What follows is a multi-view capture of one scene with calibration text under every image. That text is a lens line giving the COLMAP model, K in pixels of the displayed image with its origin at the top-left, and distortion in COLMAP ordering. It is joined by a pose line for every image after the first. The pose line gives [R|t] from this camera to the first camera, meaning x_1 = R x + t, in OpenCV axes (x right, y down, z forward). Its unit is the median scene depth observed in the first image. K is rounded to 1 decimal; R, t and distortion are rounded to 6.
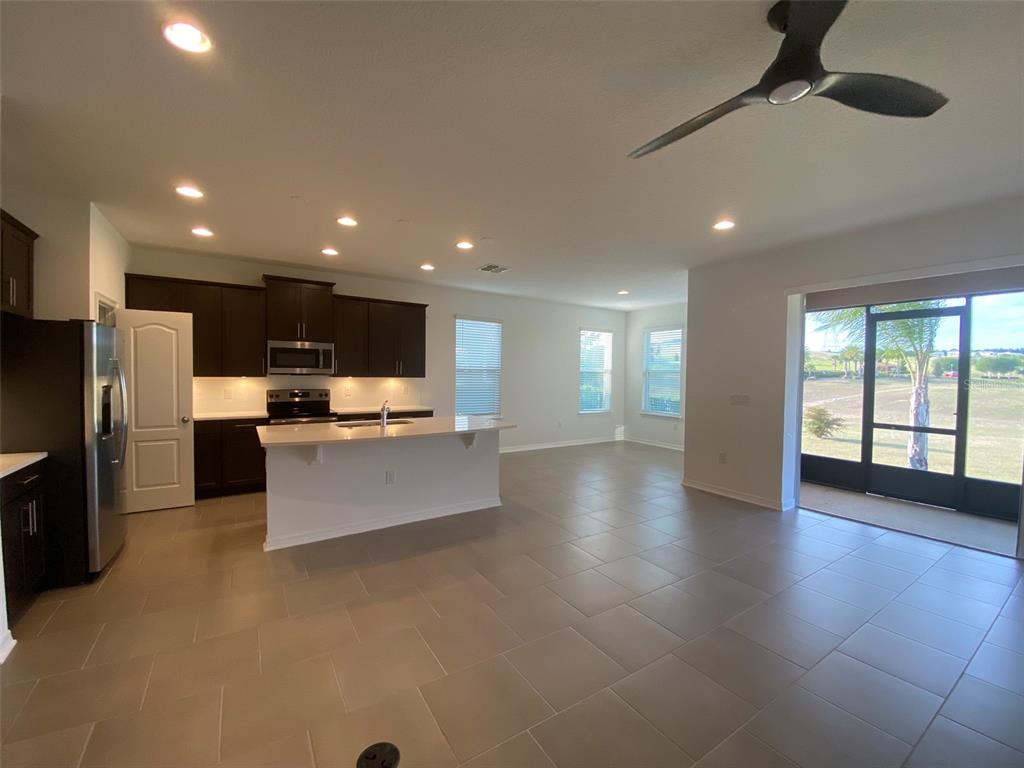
lens RADIAL K [[421.3, 0, 509.8], [0, 421.3, 386.3], [0, 0, 1]] dist [0.023130, -0.023472]
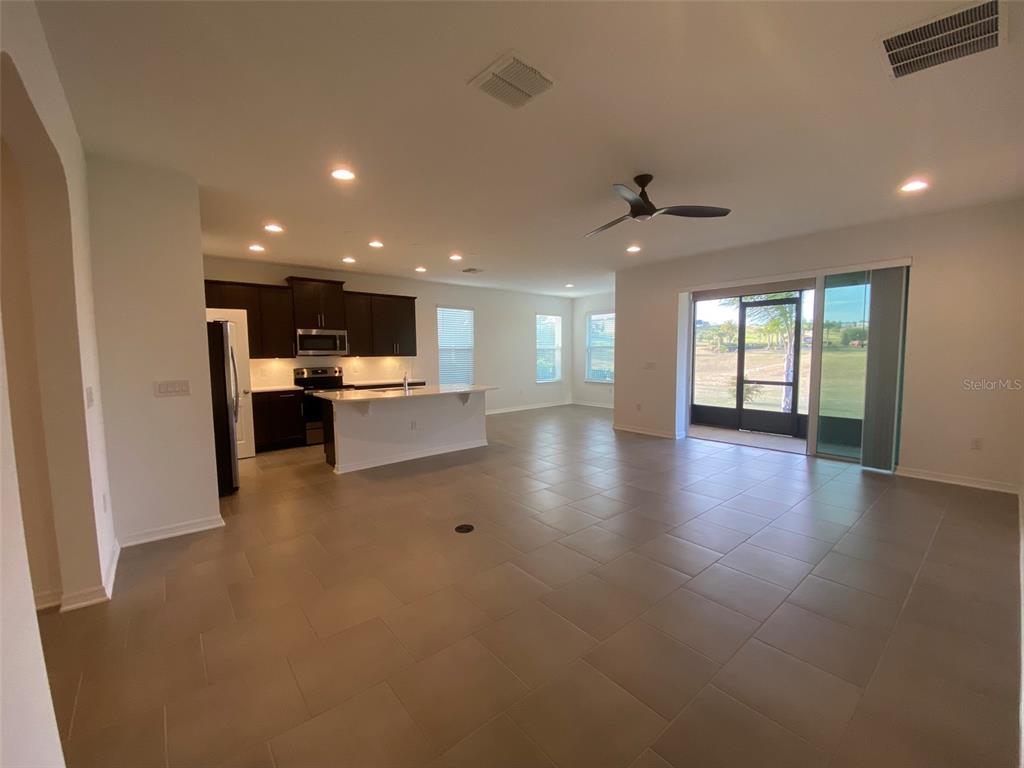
lens RADIAL K [[421.3, 0, 509.8], [0, 421.3, 386.3], [0, 0, 1]] dist [0.023130, -0.023472]
pose [[0.992556, -0.032262, 0.117438, -0.082683], [0.026096, 0.998217, 0.053675, 0.010085], [-0.118960, -0.050211, 0.991629, -0.304762]]
